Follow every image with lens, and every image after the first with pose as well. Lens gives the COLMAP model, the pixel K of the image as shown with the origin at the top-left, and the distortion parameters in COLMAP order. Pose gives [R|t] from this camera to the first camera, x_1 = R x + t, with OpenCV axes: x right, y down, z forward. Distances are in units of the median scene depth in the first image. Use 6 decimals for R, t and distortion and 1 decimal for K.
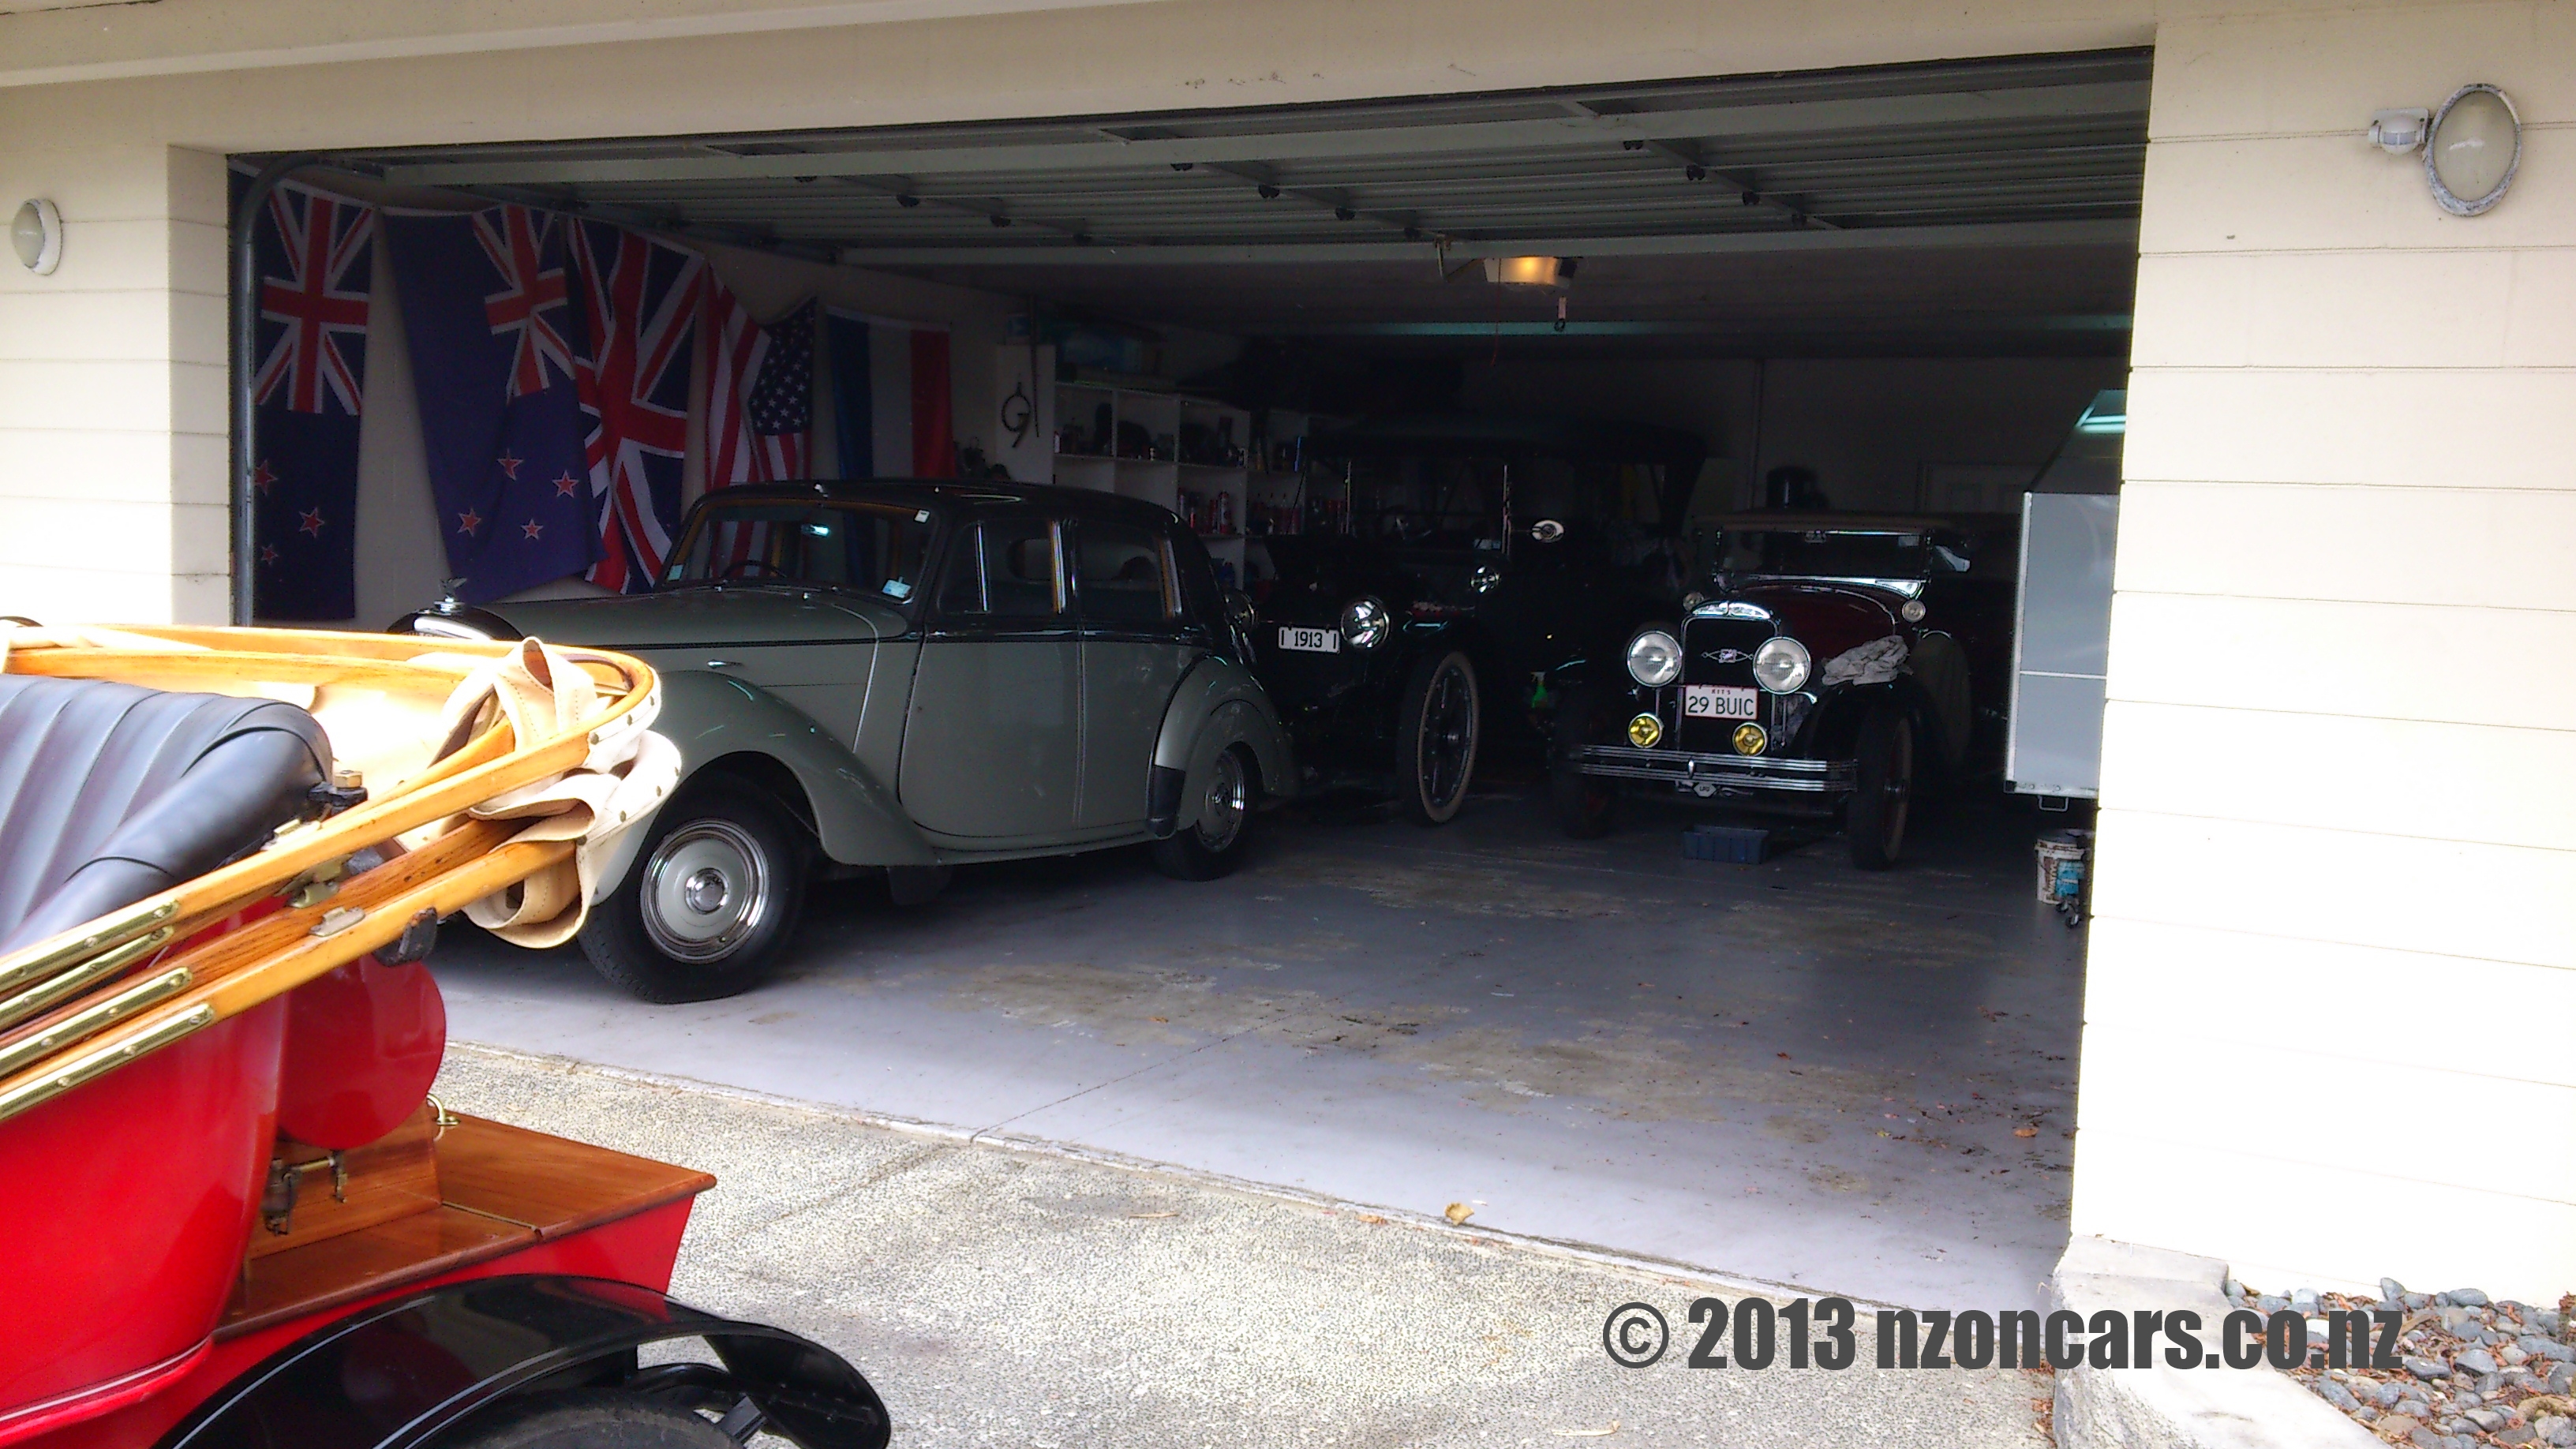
lens RADIAL K [[2221.1, 0, 1288.0], [0, 2221.1, 724.5], [0, 0, 1]] dist [0.095435, -0.183608]
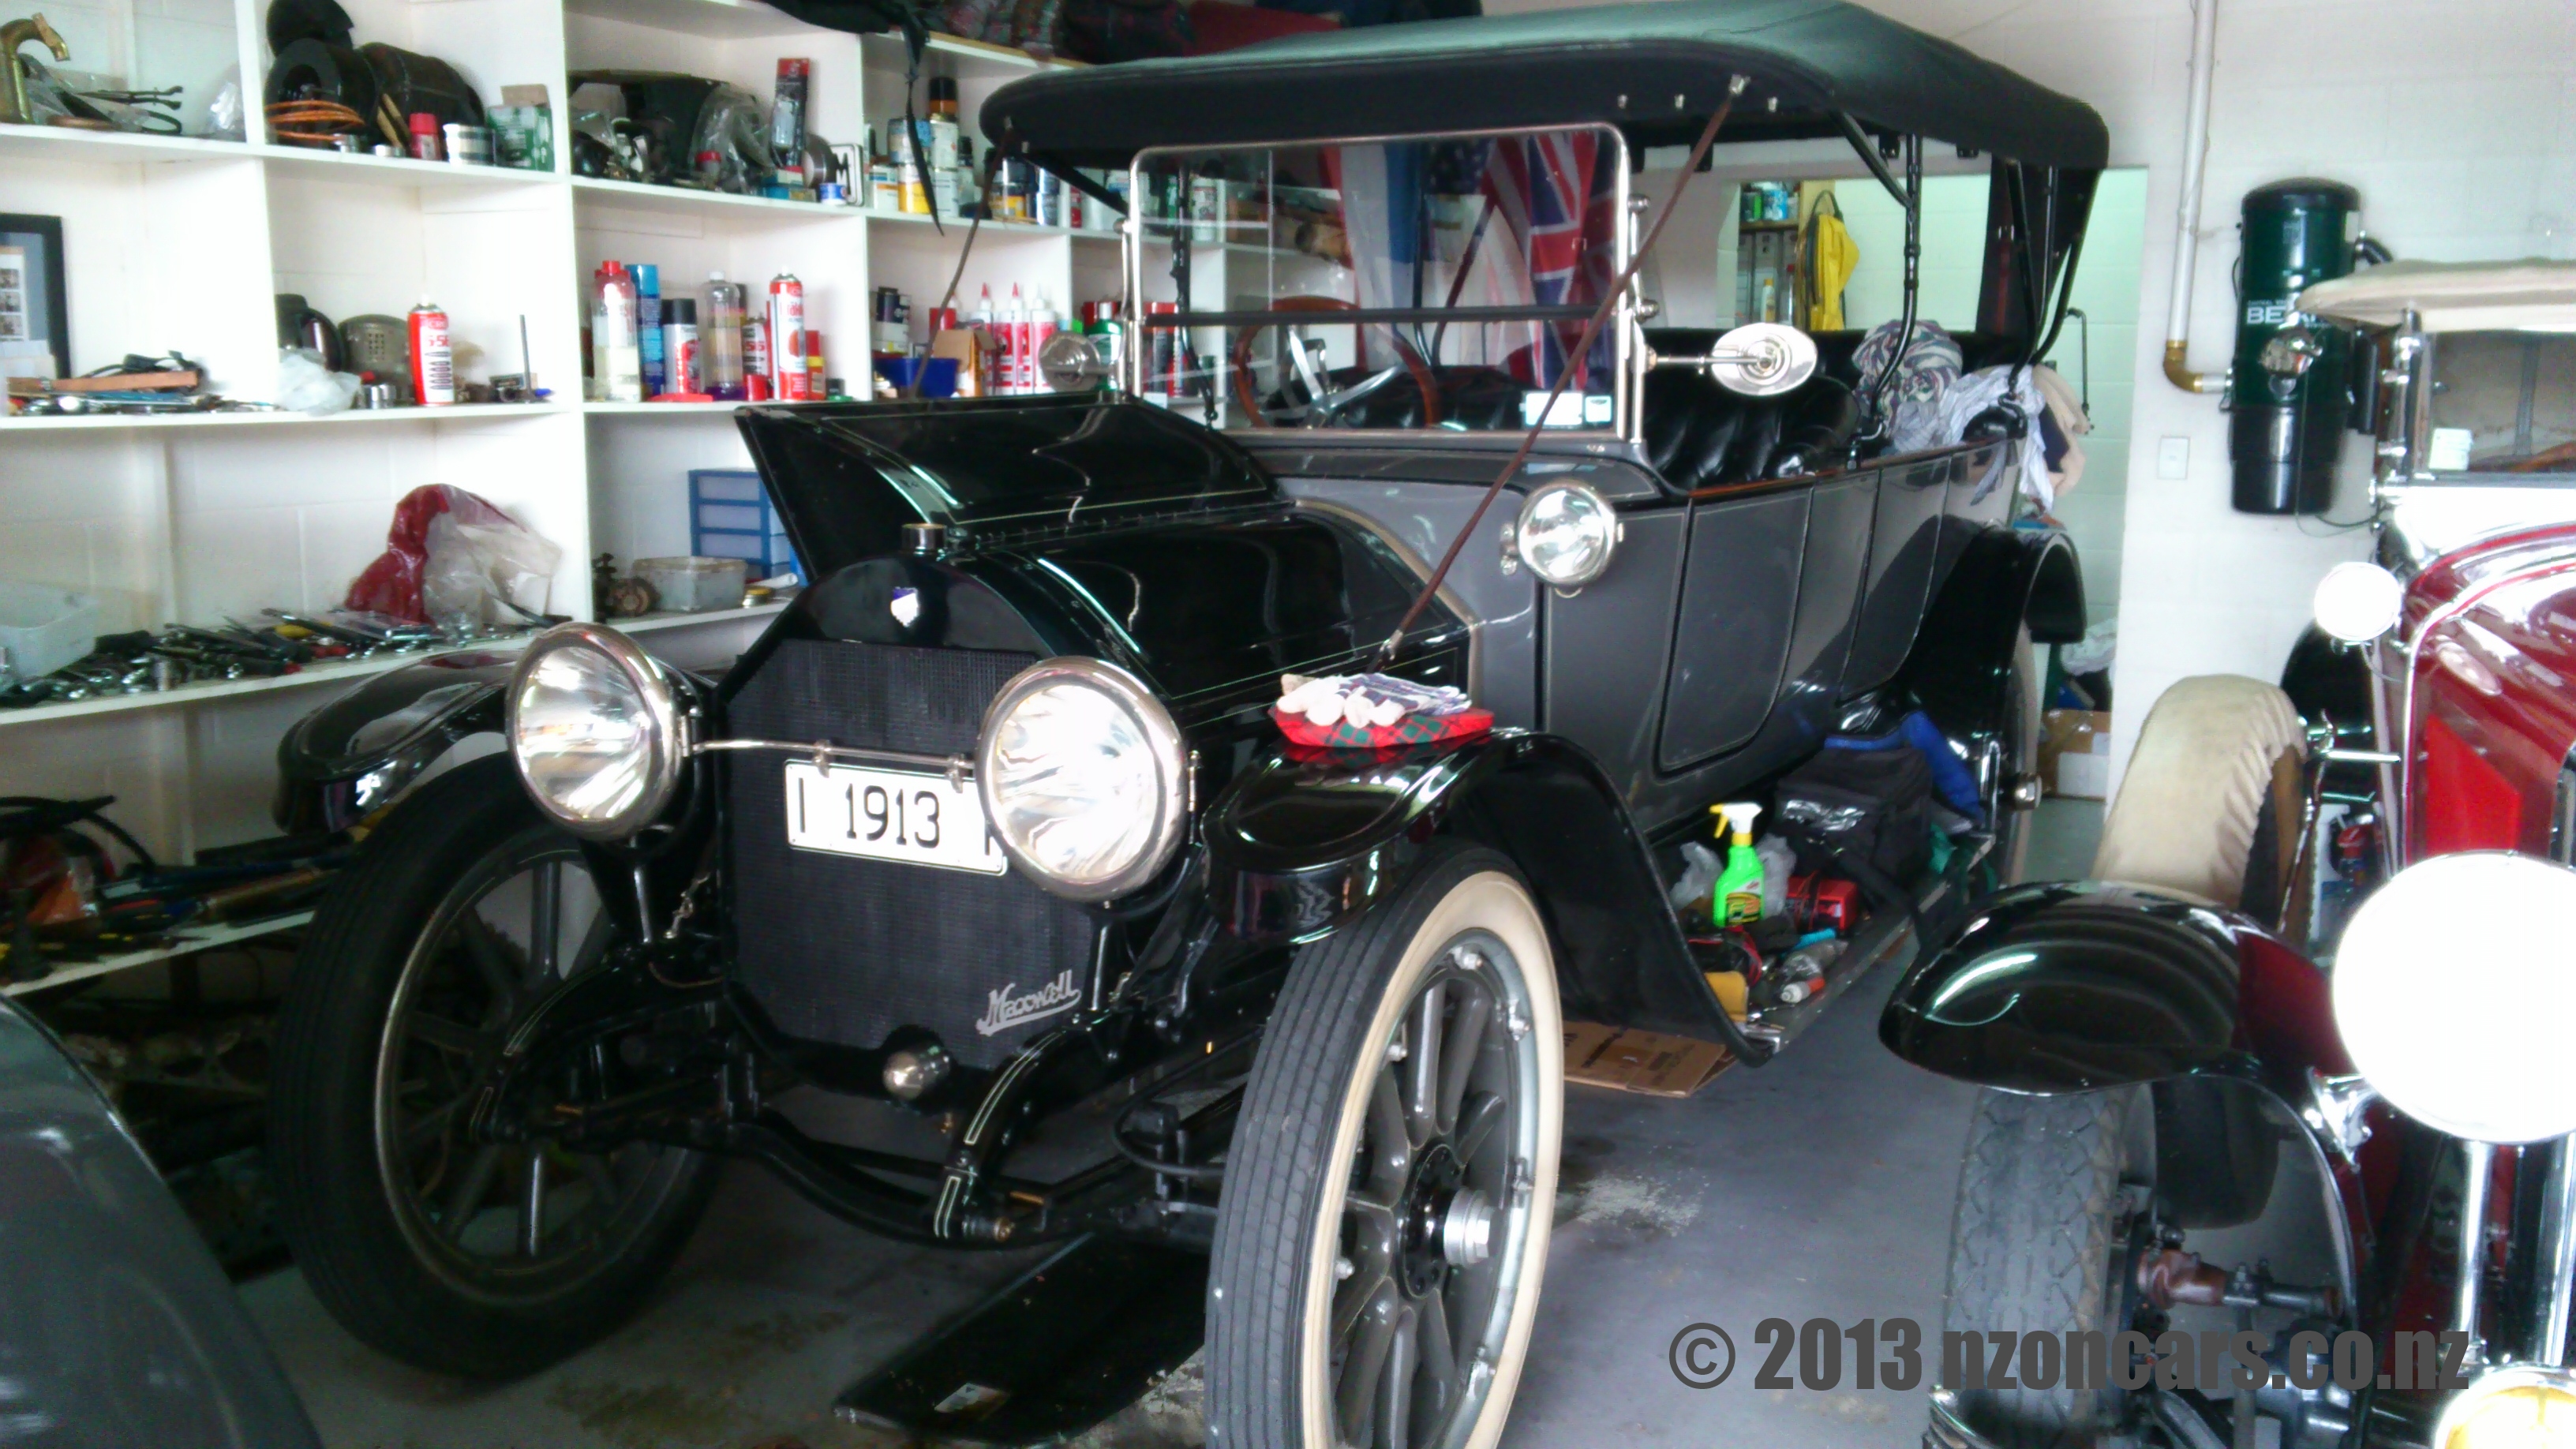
lens RADIAL K [[2221.1, 0, 1288.0], [0, 2221.1, 724.5], [0, 0, 1]] dist [0.095435, -0.183608]
pose [[0.999311, -0.031962, -0.018861, 0.064679], [0.033154, 0.997224, 0.066679, -0.069369], [0.016677, -0.067258, 0.997596, 0.804833]]
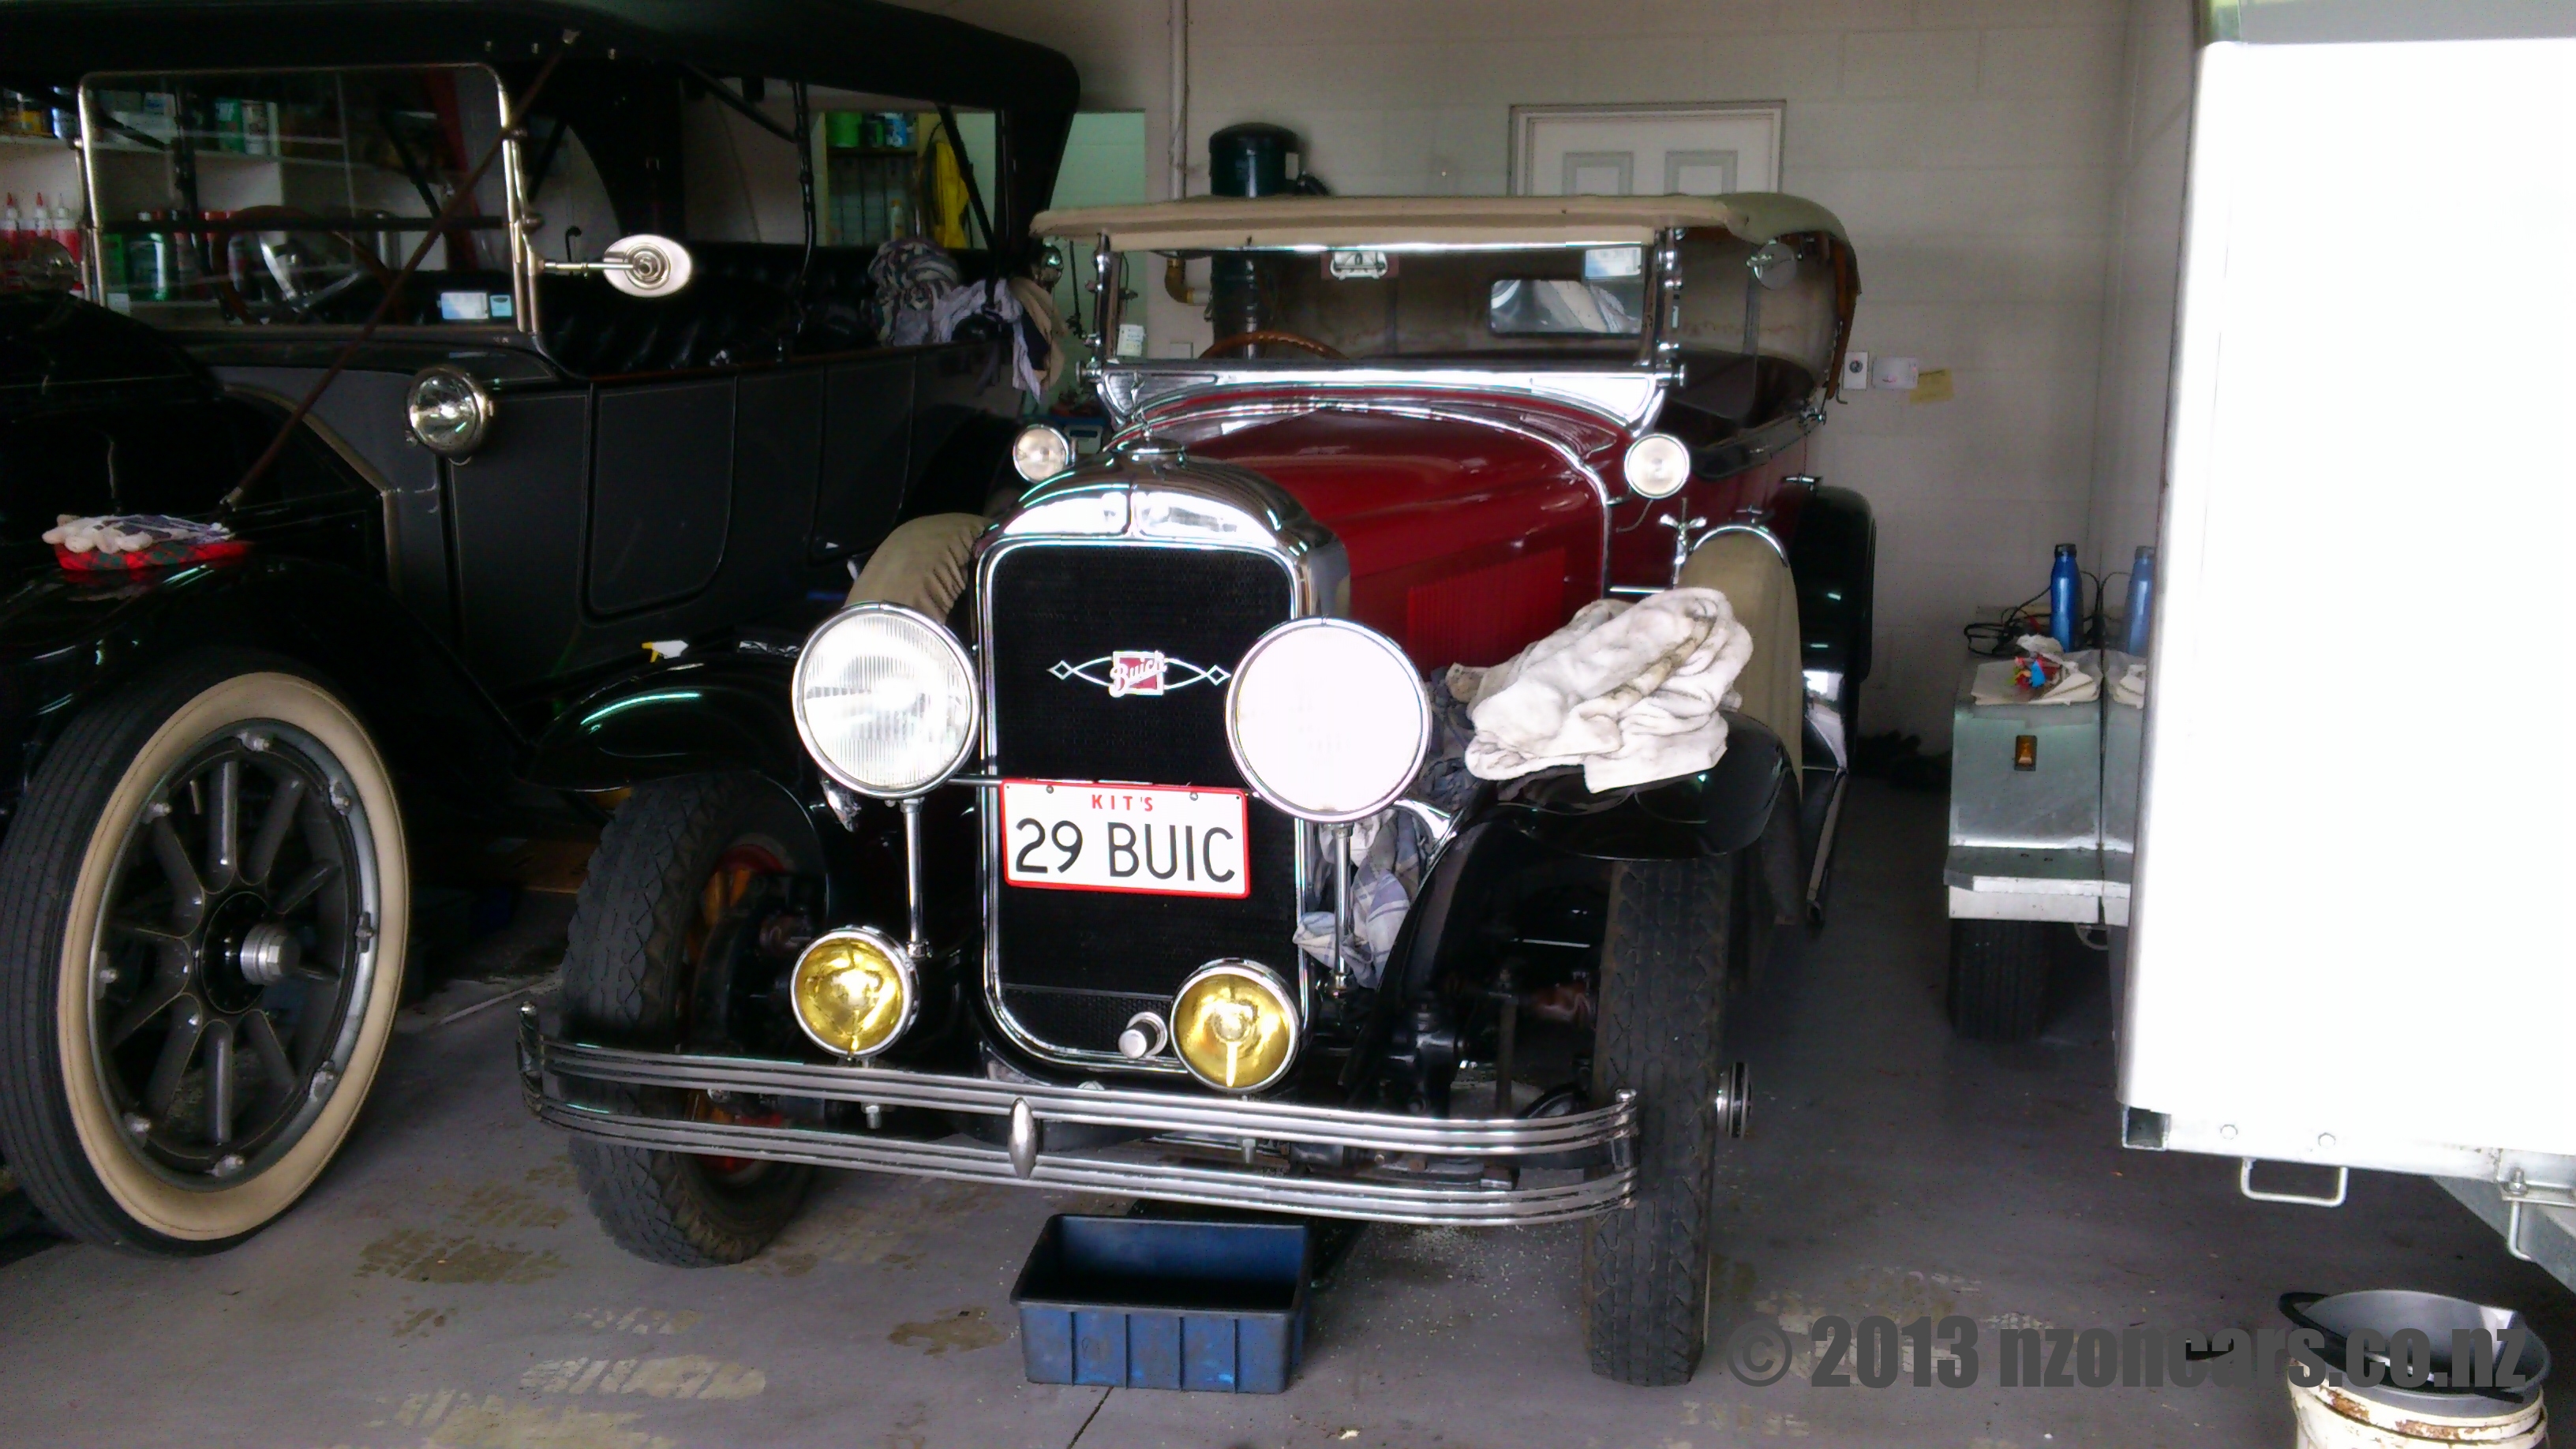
lens RADIAL K [[2221.1, 0, 1288.0], [0, 2221.1, 724.5], [0, 0, 1]] dist [0.095435, -0.183608]
pose [[0.968048, -0.079420, 0.237856, 0.146169], [0.053651, 0.992154, 0.112926, -0.055826], [-0.244959, -0.096557, 0.964713, 0.711279]]
